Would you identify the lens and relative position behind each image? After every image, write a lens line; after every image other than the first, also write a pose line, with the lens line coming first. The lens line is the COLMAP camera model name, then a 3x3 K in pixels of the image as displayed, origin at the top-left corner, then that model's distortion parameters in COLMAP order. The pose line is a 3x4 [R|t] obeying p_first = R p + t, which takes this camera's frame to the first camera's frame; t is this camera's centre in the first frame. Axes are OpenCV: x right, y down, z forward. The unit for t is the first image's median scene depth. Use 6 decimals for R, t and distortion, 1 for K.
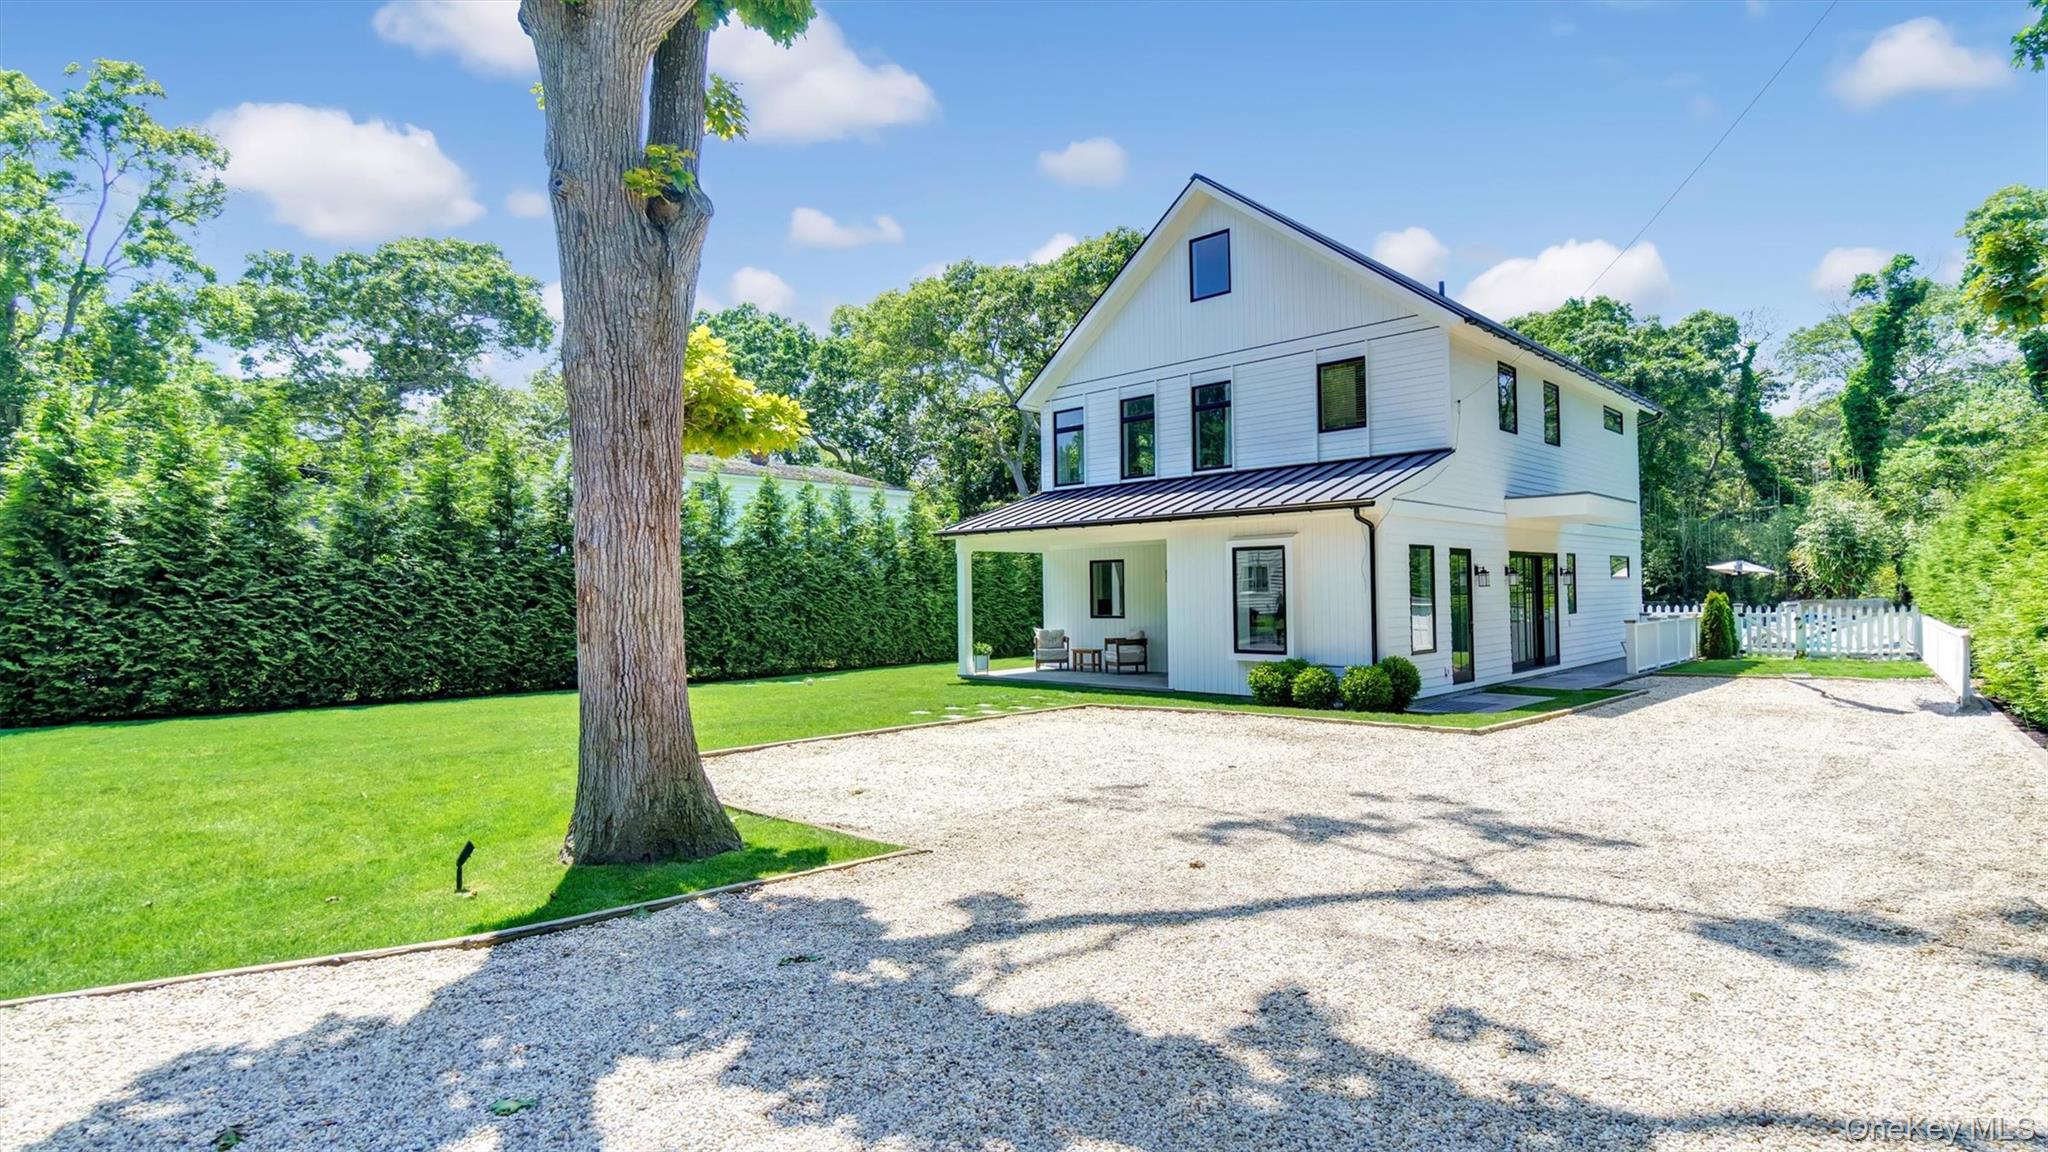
lens RADIAL K [[1038.8, 0, 1026.2], [0, 1038.8, 572.7], [0, 0, 1]] dist [-0.002518, -0.000328]
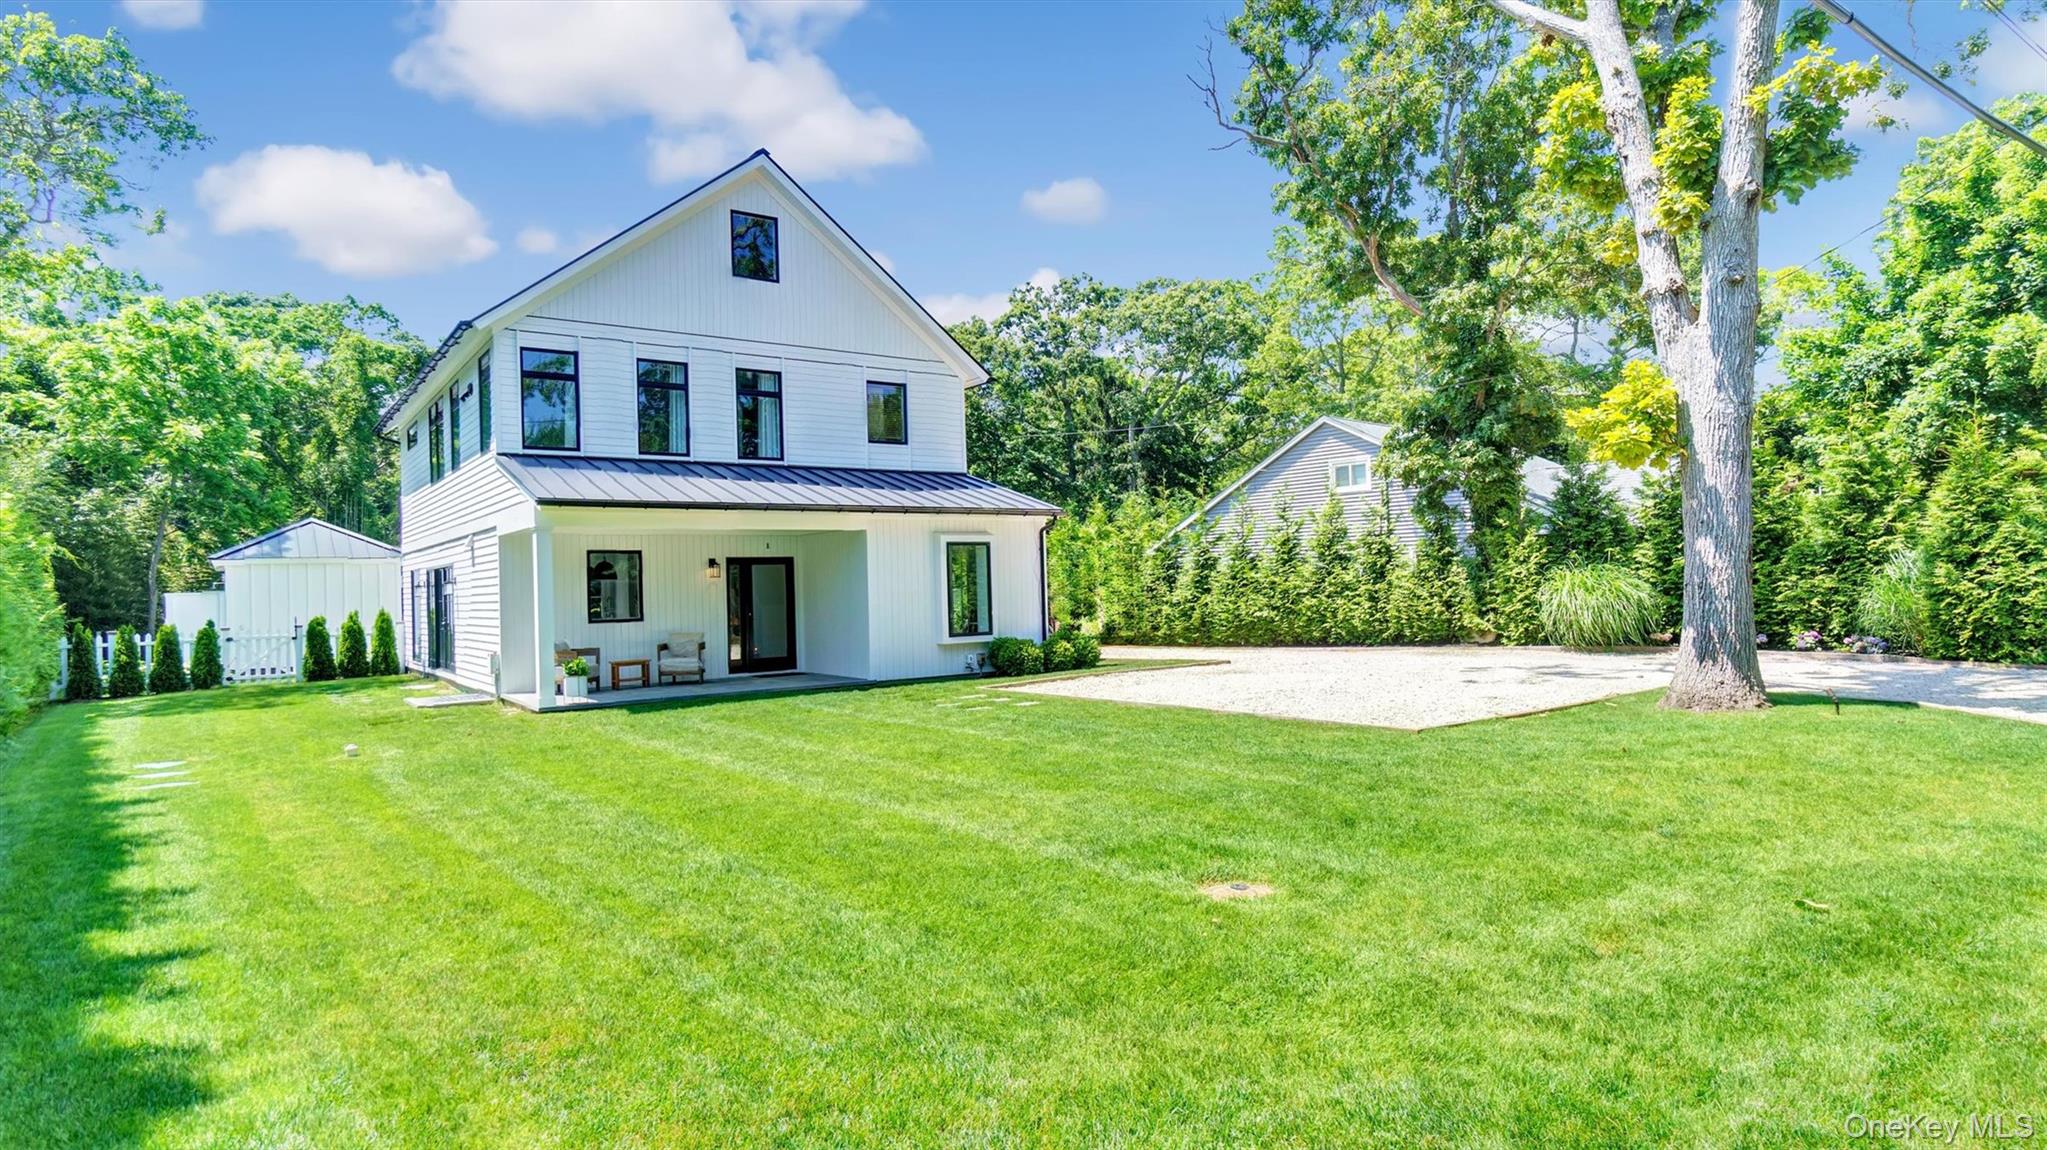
lens RADIAL K [[1092.1, 0, 1027.7], [0, 1092.1, 574.6], [0, 0, 1]] dist [-0.001514, -0.000153]
pose [[0.174664, 0.022620, 0.984368, -0.739307], [0.008644, 0.999662, -0.024505, 0.031757], [-0.984590, 0.012789, 0.174409, 0.567149]]
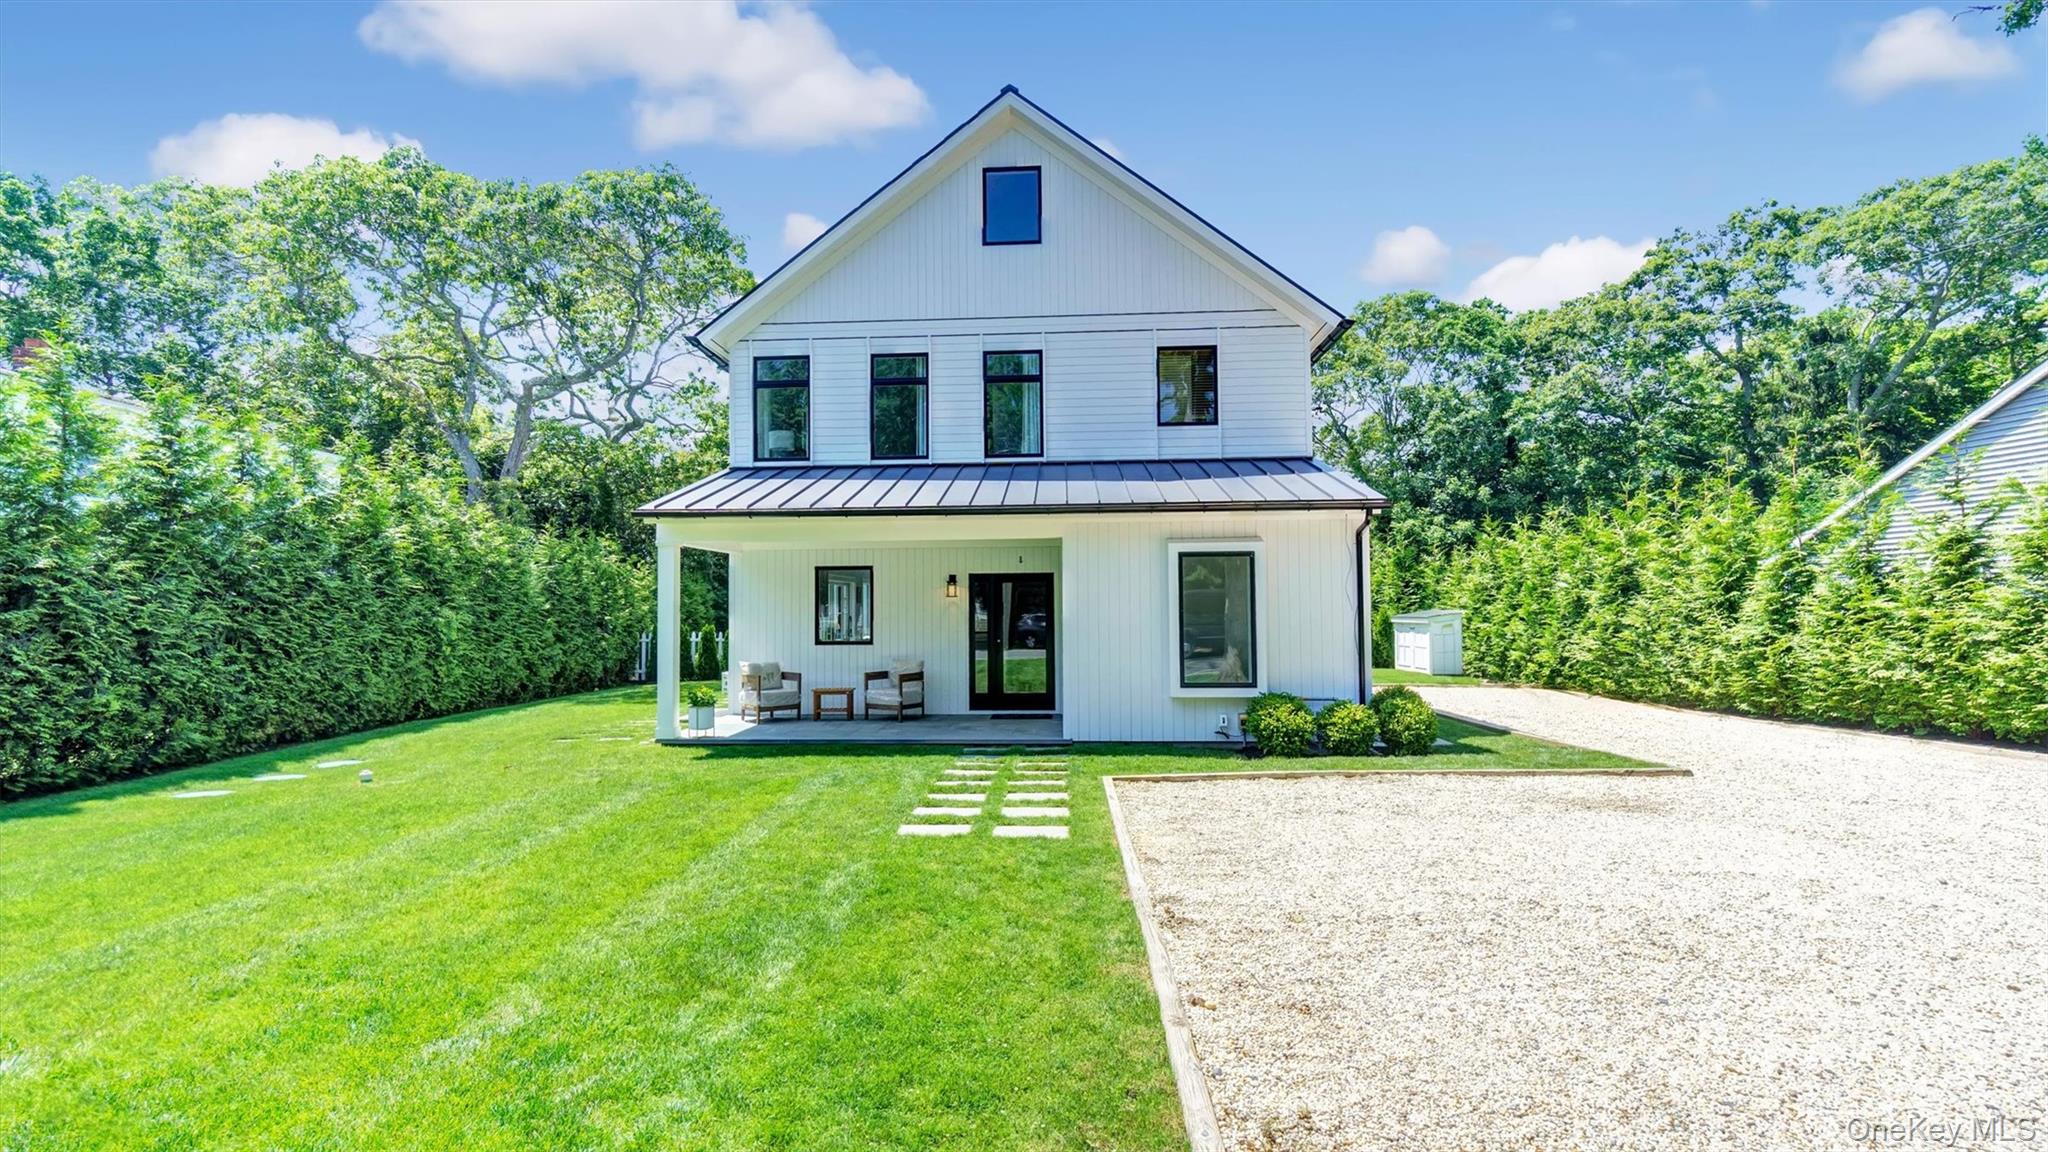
lens RADIAL K [[952.5, 0, 1015.3], [0, 952.5, 569.7], [0, 0, 1]] dist [-0.000767, -0.000650]
pose [[0.763157, 0.033901, 0.645323, -0.281419], [-0.015957, 0.999307, -0.033625, 0.011995], [-0.646016, 0.015364, 0.763169, 0.426273]]
